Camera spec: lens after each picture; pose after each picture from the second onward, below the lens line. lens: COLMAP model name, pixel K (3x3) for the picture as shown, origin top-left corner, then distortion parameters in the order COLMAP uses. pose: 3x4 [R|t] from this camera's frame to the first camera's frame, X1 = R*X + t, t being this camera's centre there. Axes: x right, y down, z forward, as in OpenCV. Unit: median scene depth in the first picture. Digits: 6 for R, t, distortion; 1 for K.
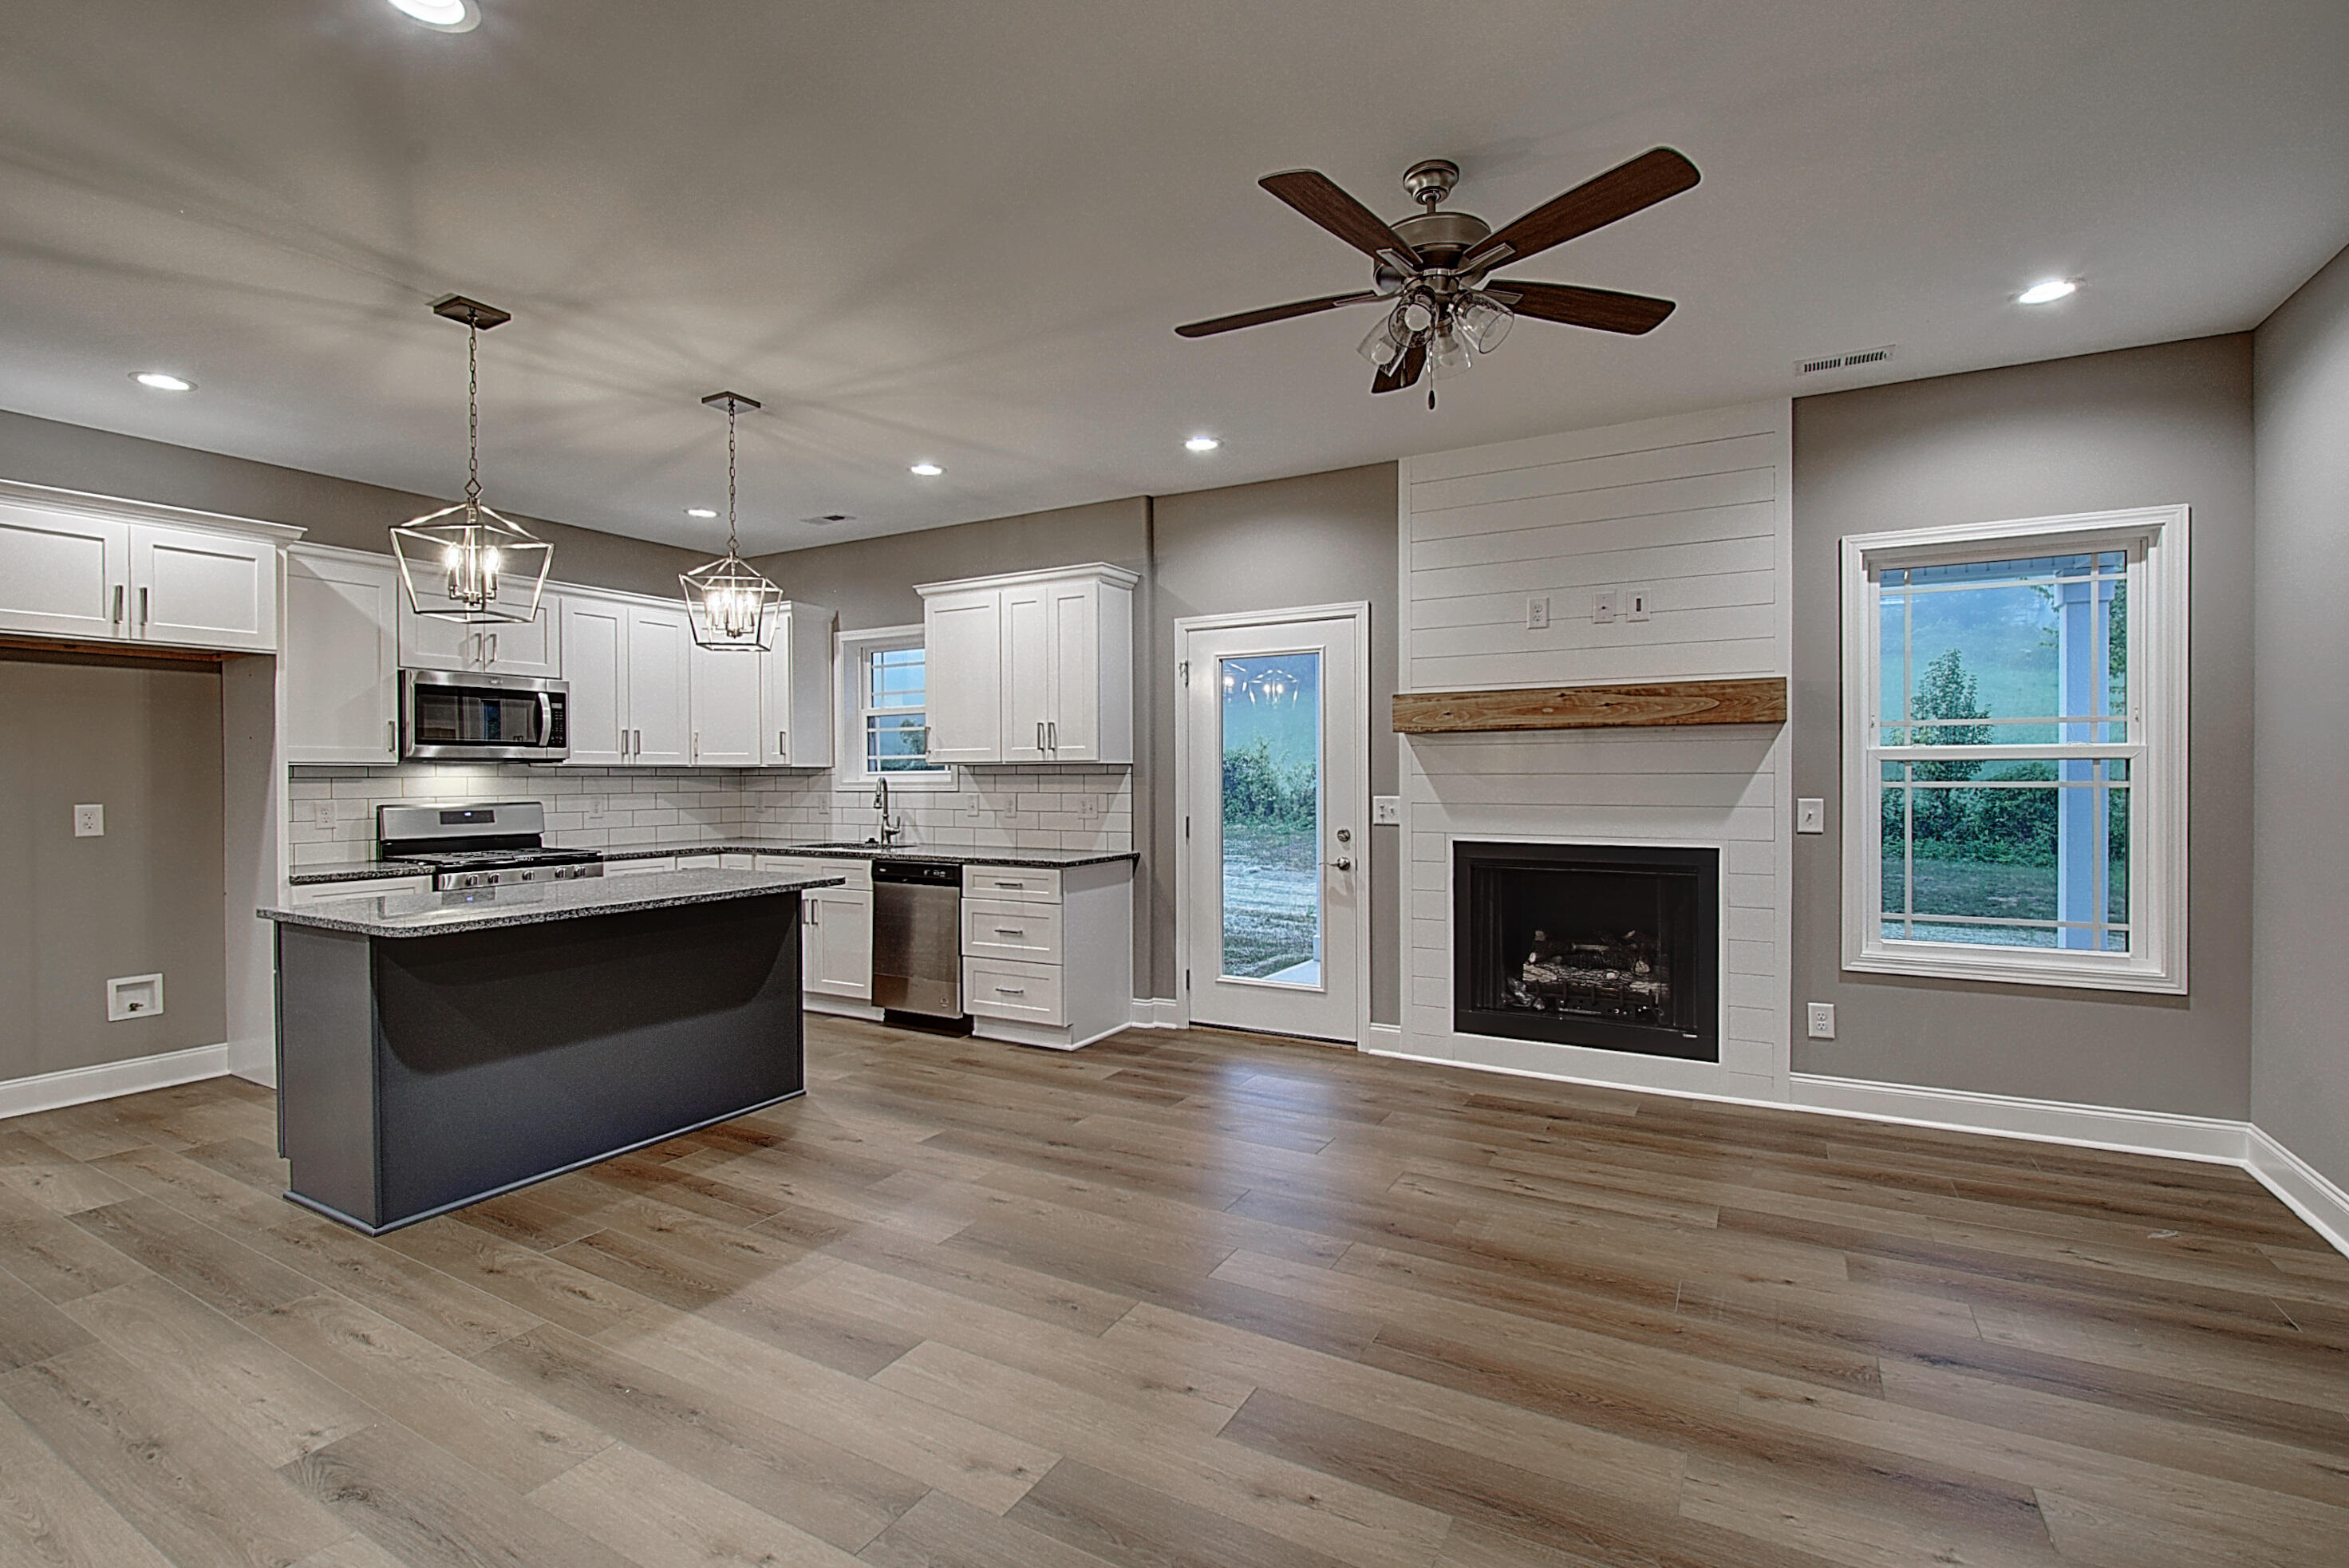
lens RADIAL K [[1051.0, 0, 1185.2], [0, 1051.0, 780.1], [0, 0, 1]] dist [0.003137, -0.007490]
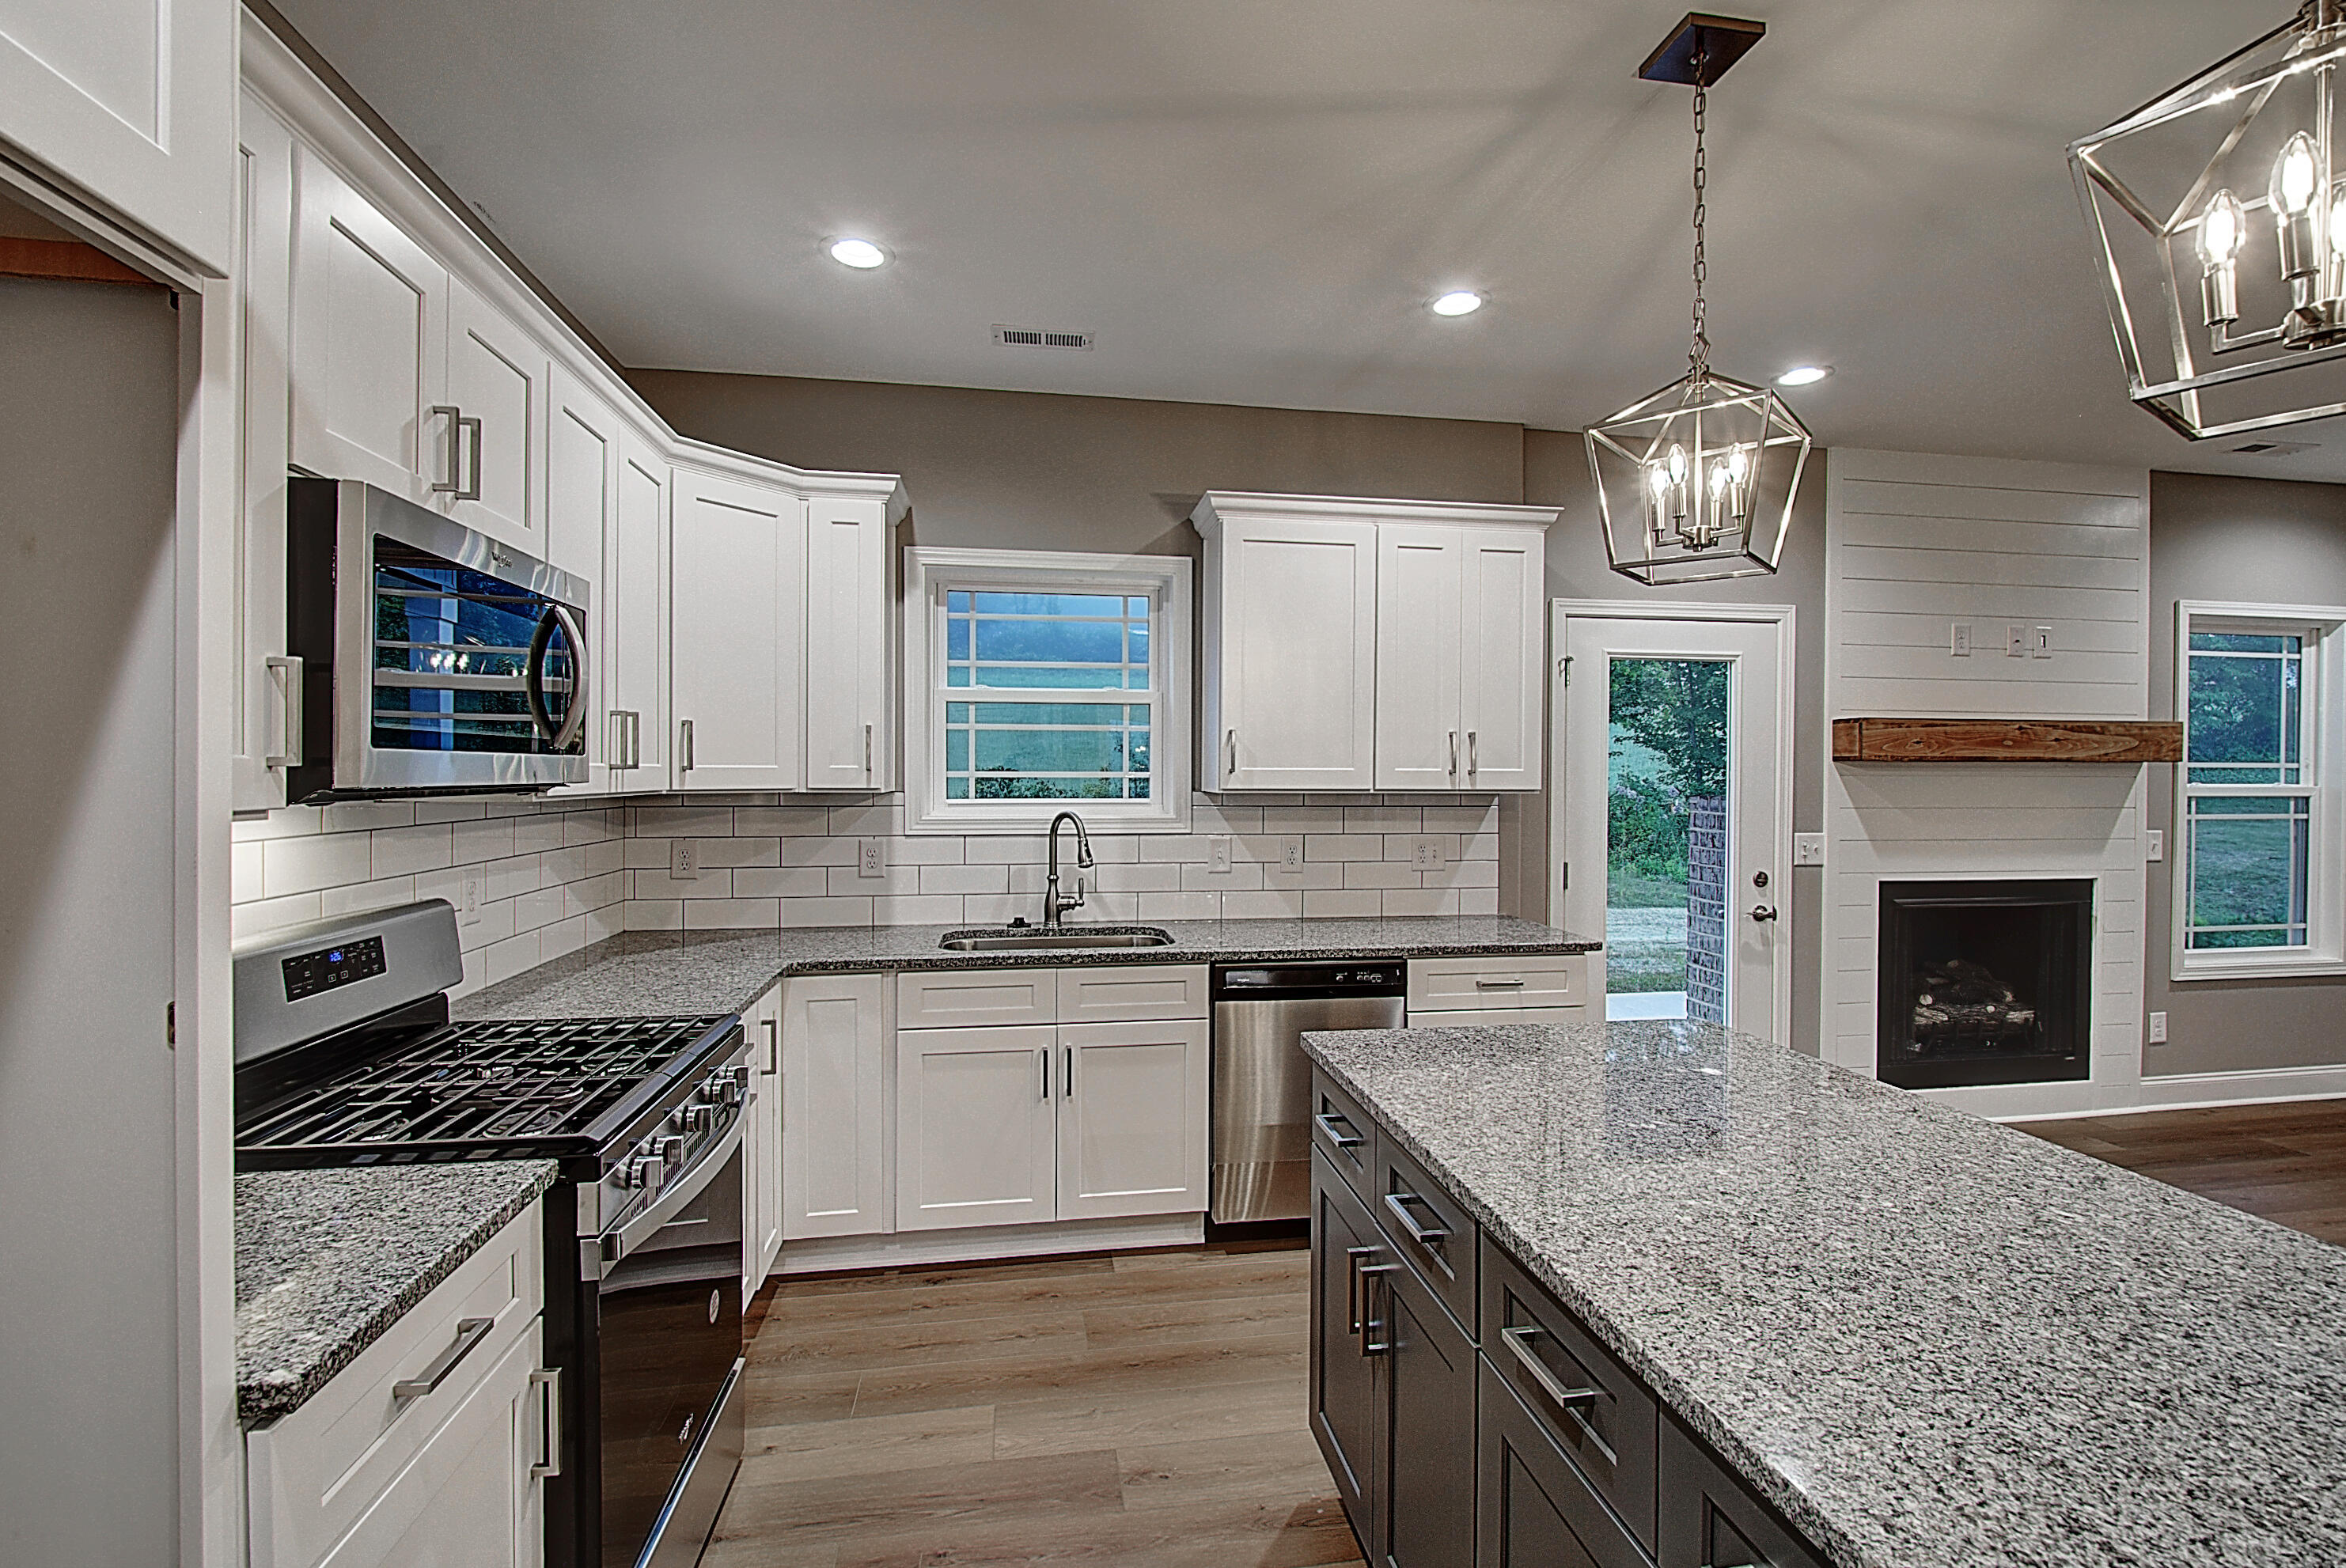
lens RADIAL K [[1040.4, 0, 1185.1], [0, 1040.4, 783.4], [0, 0, 1]] dist [0.002499, -0.007399]
pose [[0.782783, 0.001749, 0.622293, -0.780417], [-0.004951, 0.999982, 0.003418, -0.027138], [-0.622276, -0.005757, 0.782777, 0.677774]]
